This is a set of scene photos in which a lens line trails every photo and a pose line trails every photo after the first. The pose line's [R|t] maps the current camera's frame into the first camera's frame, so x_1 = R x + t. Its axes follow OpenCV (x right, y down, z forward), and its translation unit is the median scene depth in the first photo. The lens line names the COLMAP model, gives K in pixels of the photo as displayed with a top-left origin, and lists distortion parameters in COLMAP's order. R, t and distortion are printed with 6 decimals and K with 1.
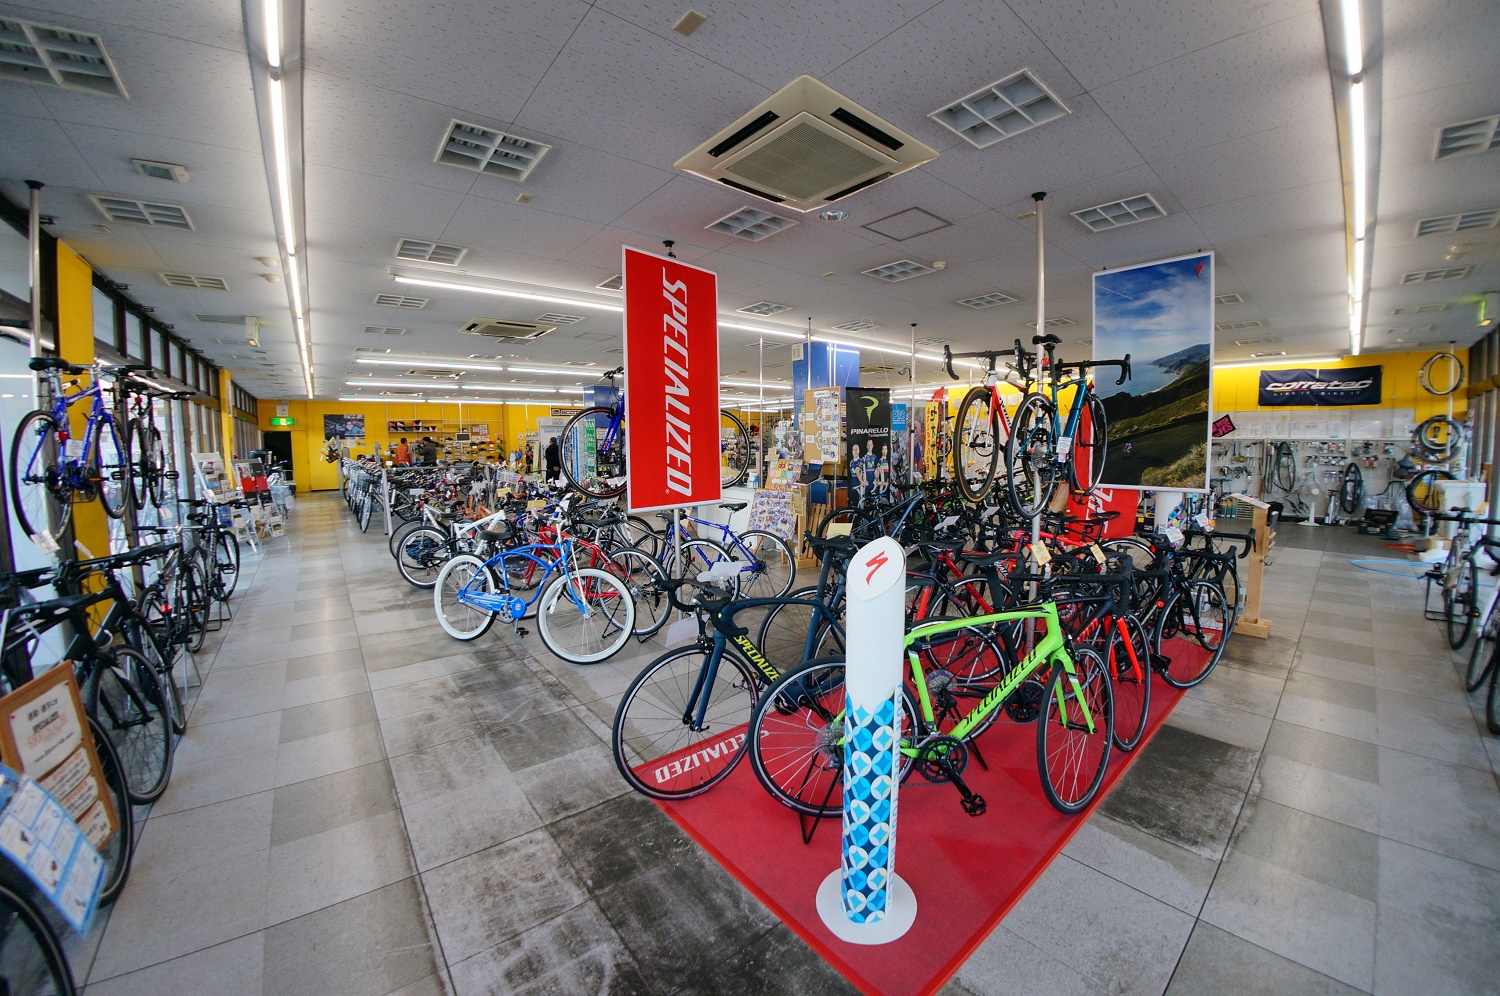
lens RADIAL K [[552.5, 0, 746.7], [0, 552.5, 495.1], [0, 0, 1]] dist [-0.088598, 0.007939]
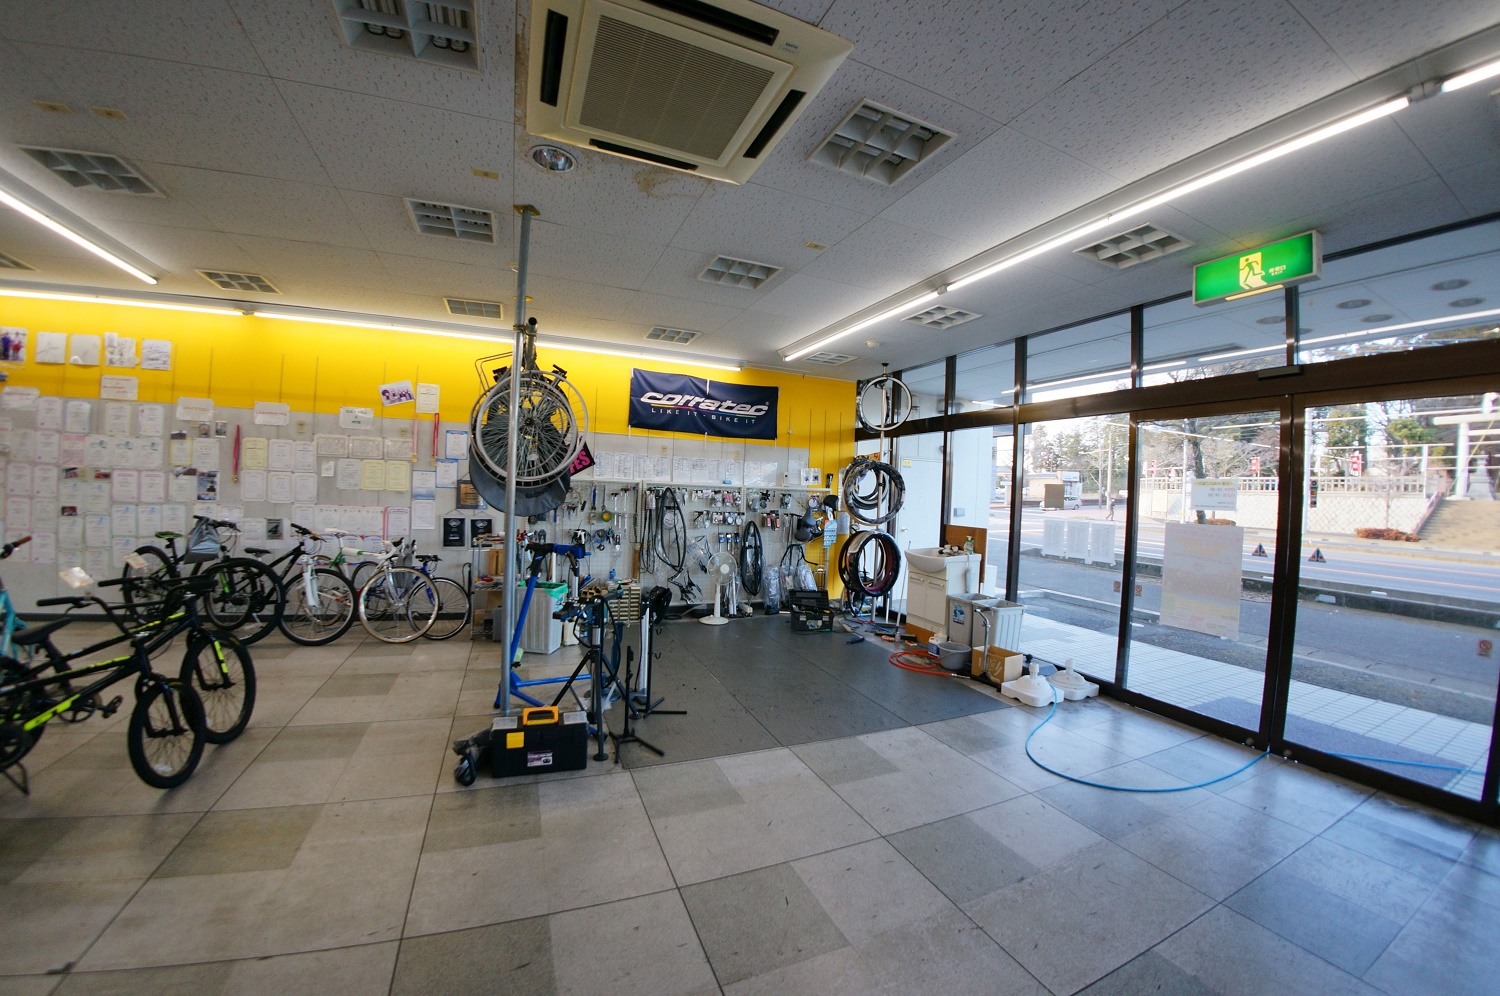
lens RADIAL K [[552.5, 0, 746.7], [0, 552.5, 495.1], [0, 0, 1]] dist [-0.088598, 0.007939]
pose [[0.288562, 0.015772, 0.957331, 0.476261], [0.046966, 0.998428, -0.030606, -0.077050], [-0.956309, 0.053793, 0.287367, 0.757705]]
